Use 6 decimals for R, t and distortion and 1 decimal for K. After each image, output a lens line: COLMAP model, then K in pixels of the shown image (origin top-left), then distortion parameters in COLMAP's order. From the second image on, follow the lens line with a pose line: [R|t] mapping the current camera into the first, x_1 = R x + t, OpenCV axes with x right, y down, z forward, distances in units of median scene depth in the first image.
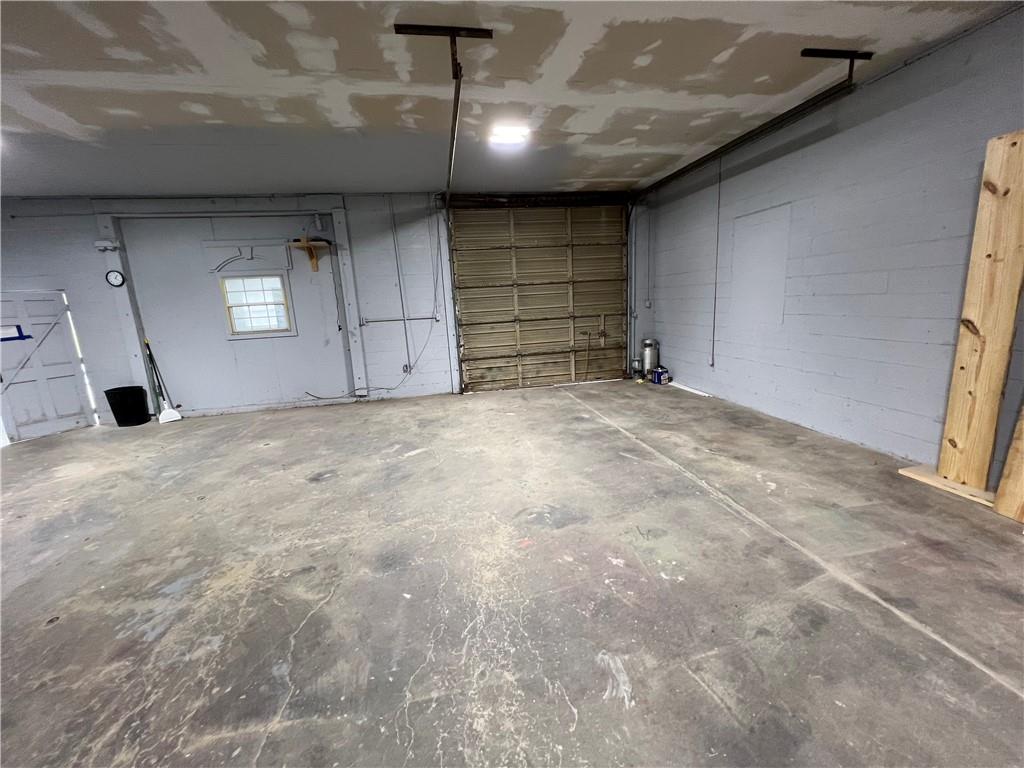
lens RADIAL K [[407.4, 0, 511.5], [0, 407.4, 382.1], [0, 0, 1]] dist [0.000325, -0.000019]
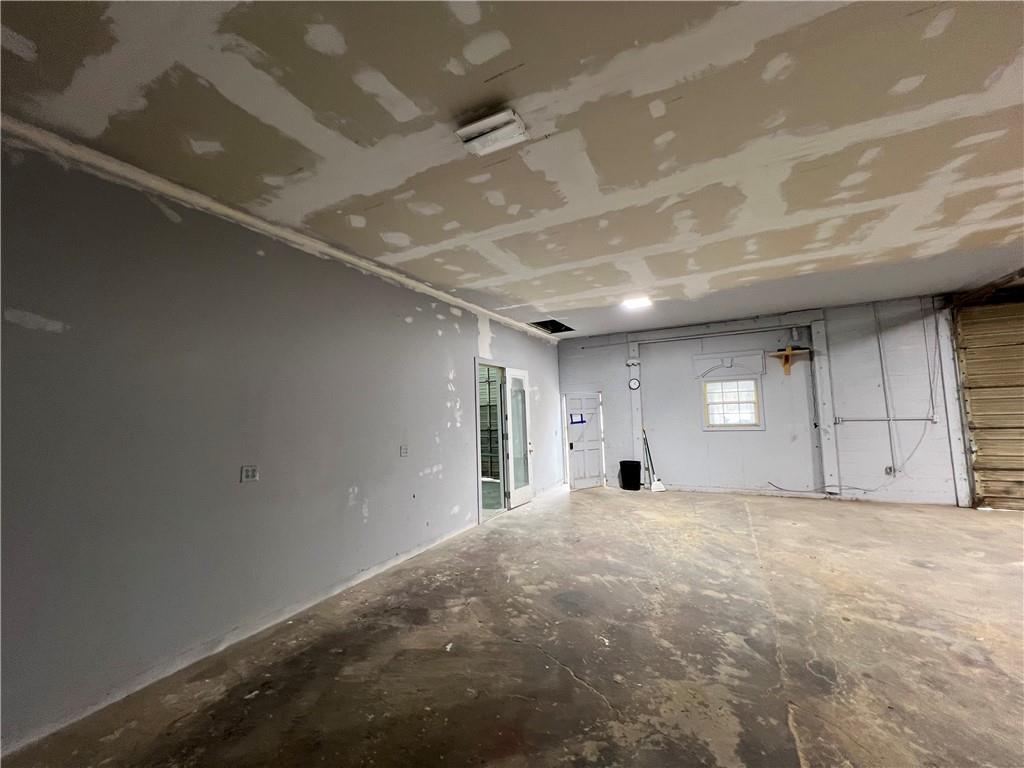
lens RADIAL K [[407.4, 0, 511.9], [0, 407.4, 382.6], [0, 0, 1]] dist [0.000325, -0.000019]
pose [[0.786047, -0.018548, -0.617889, -0.582919], [-0.129443, 0.972452, -0.193862, 0.105414], [0.604462, 0.232366, 0.761992, -0.499670]]
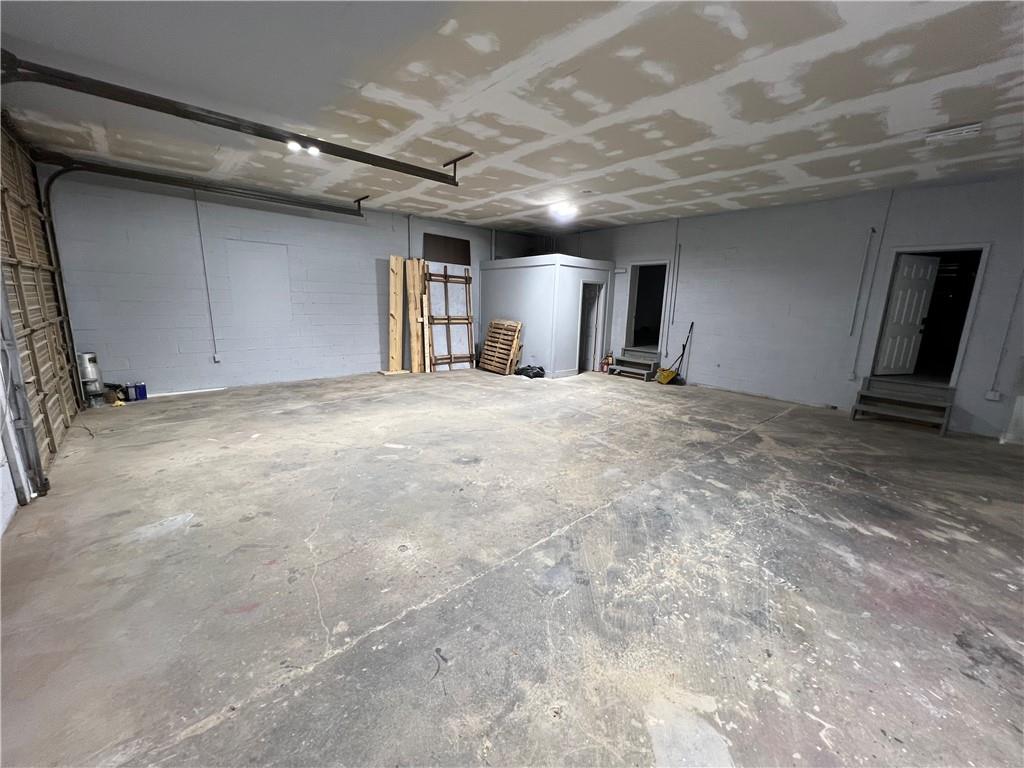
lens RADIAL K [[407.4, 0, 510.5], [0, 407.4, 382.4], [0, 0, 1]] dist [0.000325, -0.000019]
pose [[-0.521992, -0.135741, 0.842080, -1.265111], [0.166288, 0.952117, 0.256558, -0.200287], [-0.836584, 0.273949, -0.474426, 1.231014]]
